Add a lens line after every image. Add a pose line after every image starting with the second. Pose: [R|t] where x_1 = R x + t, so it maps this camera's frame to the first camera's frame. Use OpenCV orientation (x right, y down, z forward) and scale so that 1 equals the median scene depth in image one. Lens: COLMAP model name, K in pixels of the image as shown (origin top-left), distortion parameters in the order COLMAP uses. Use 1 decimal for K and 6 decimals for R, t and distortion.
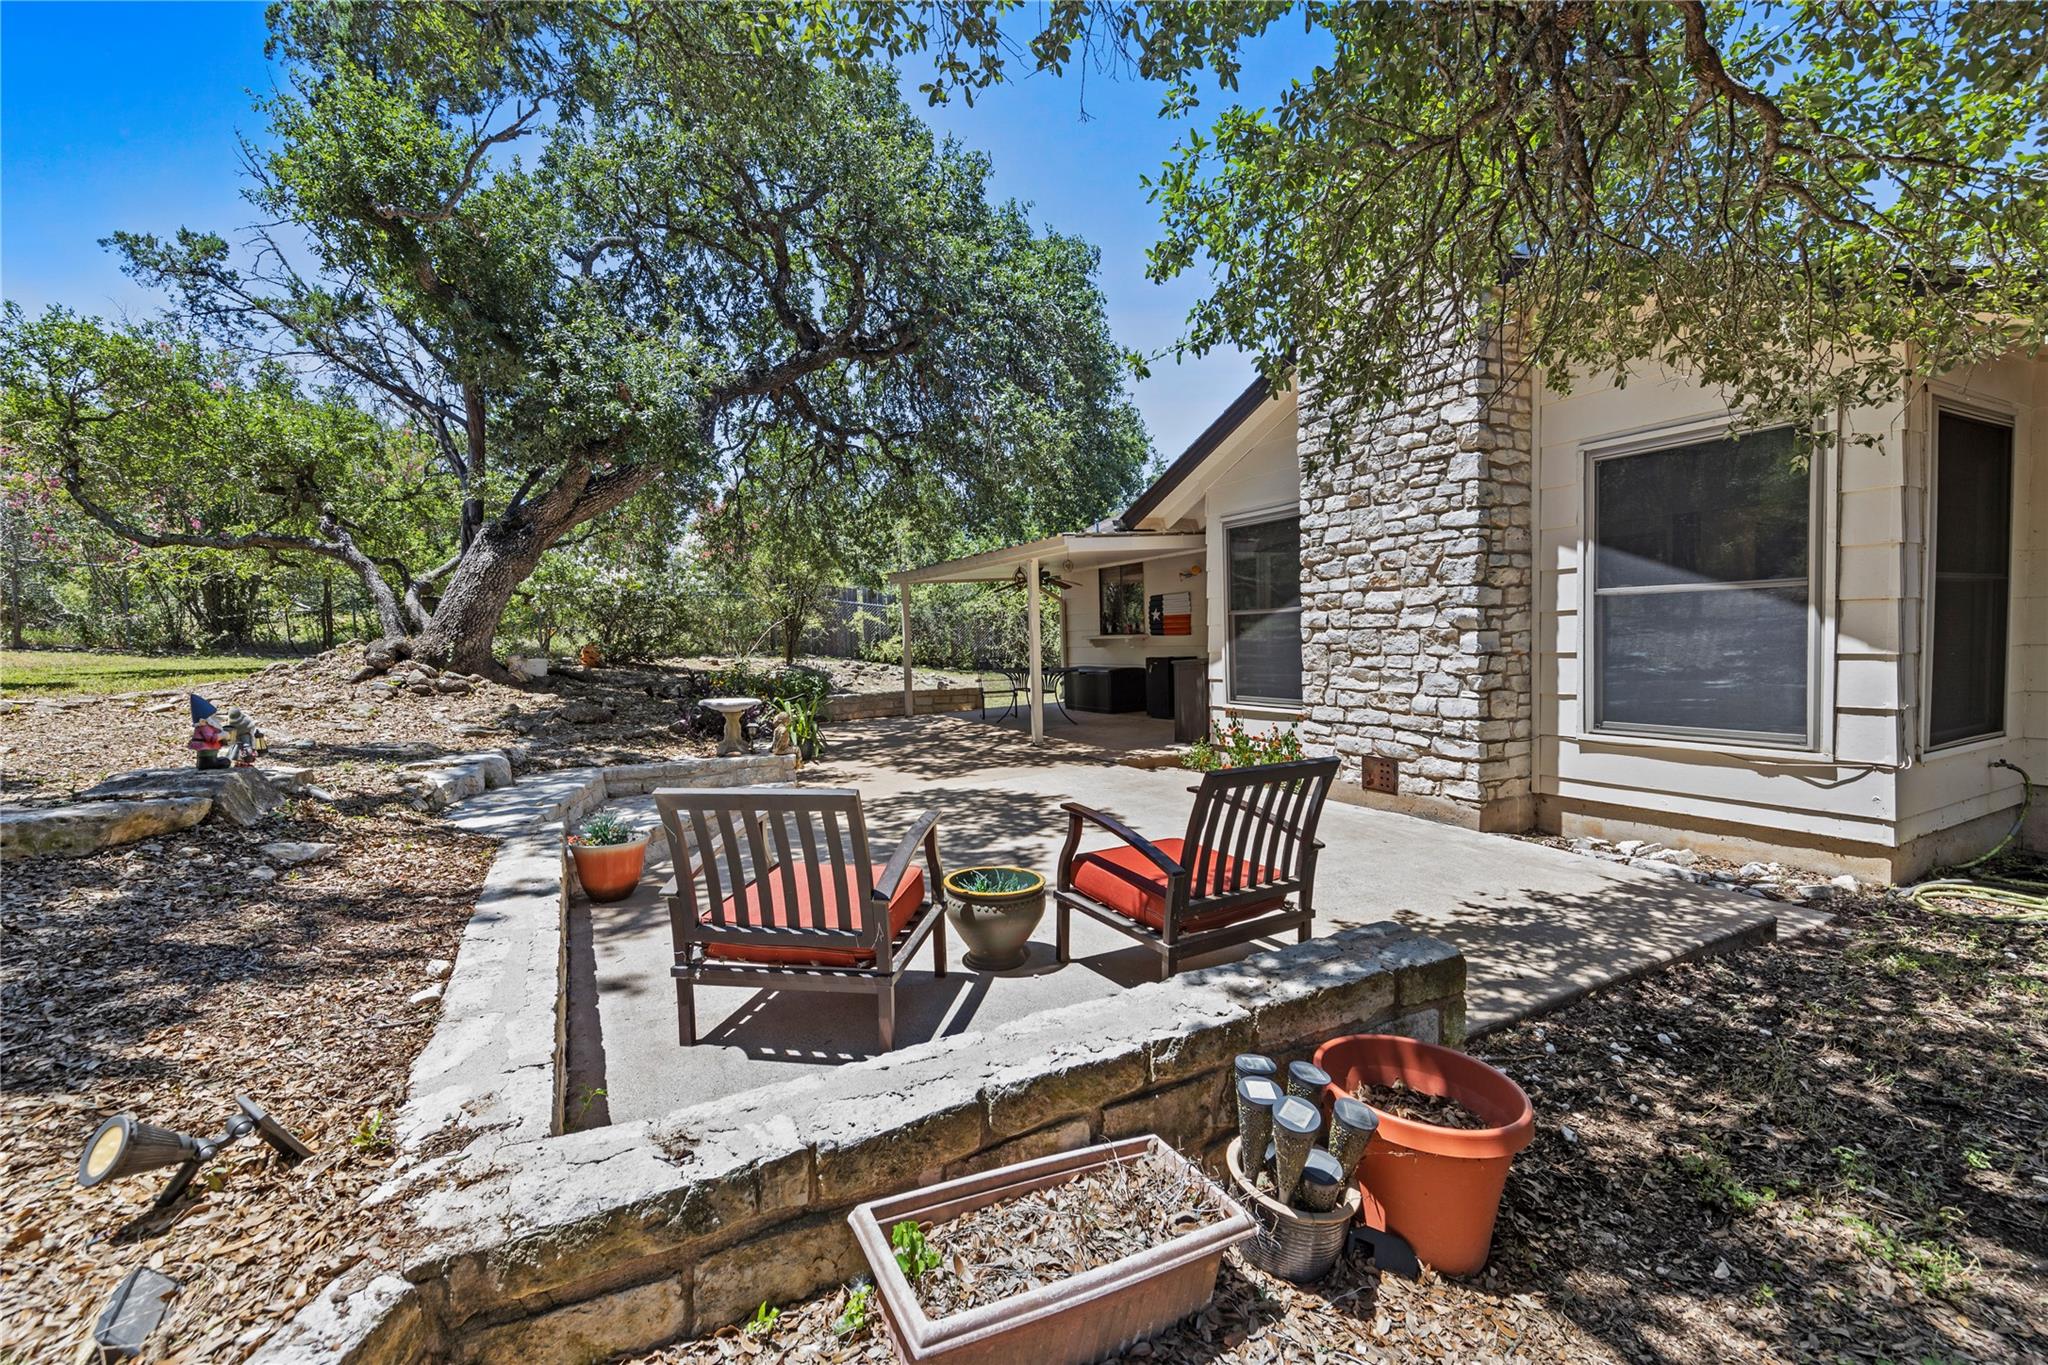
lens RADIAL K [[840.6, 0, 1031.2], [0, 840.6, 677.2], [0, 0, 1]] dist [0.005621, -0.000494]
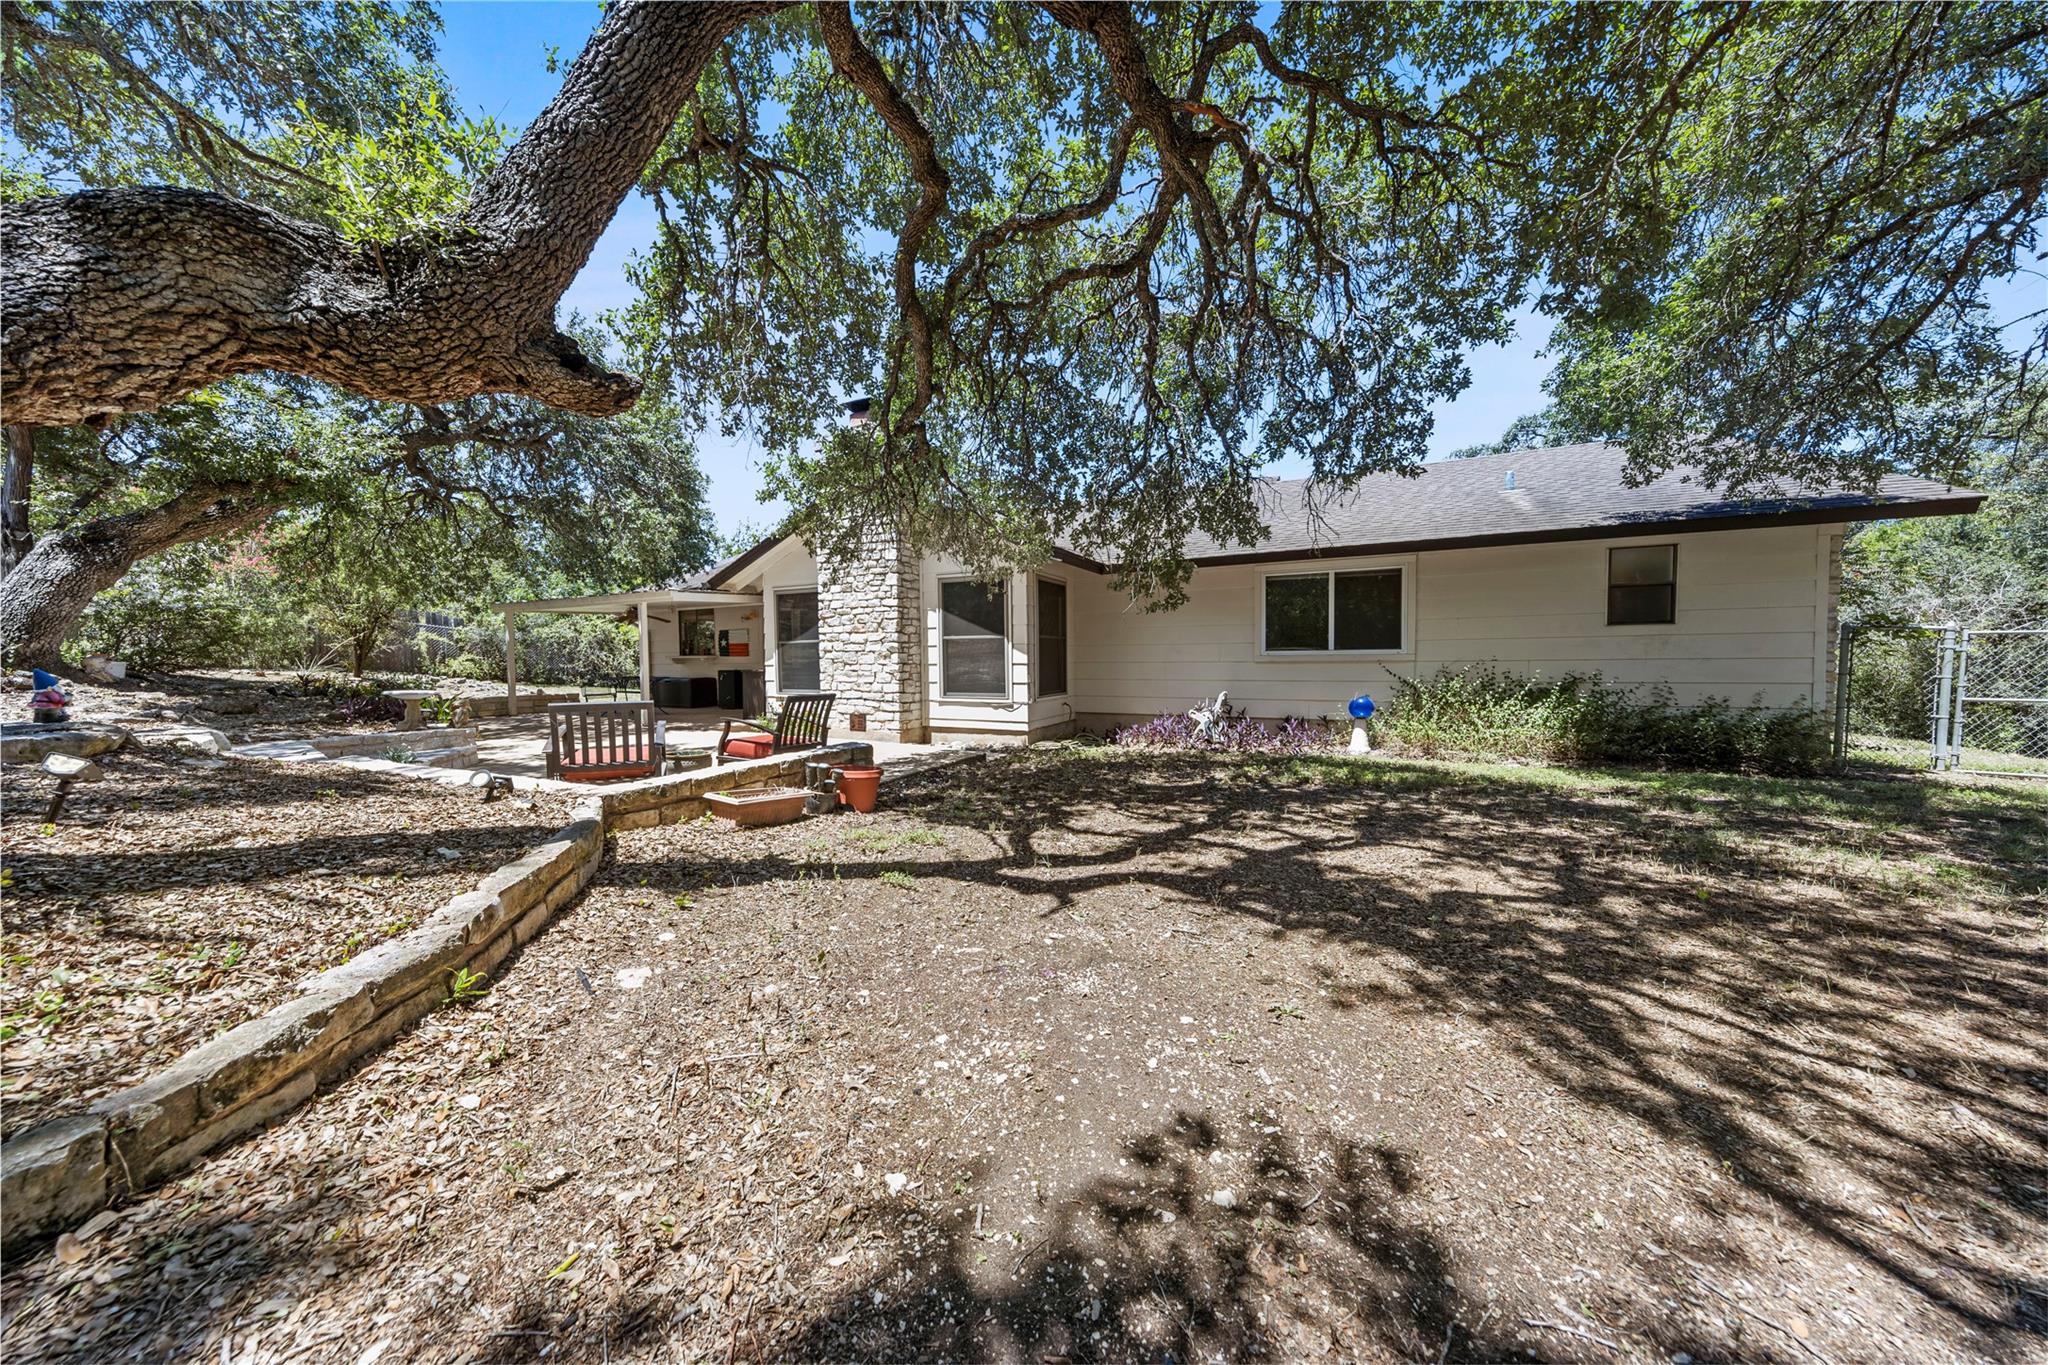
lens RADIAL K [[629.6, 0, 1022.3], [0, 629.6, 678.7], [0, 0, 1]] dist [0.013902, -0.001133]
pose [[0.816665, 0.000427, 0.577112, -0.150791], [0.015091, 0.999642, -0.022095, 0.049759], [-0.576915, 0.026753, 0.816366, -0.505336]]
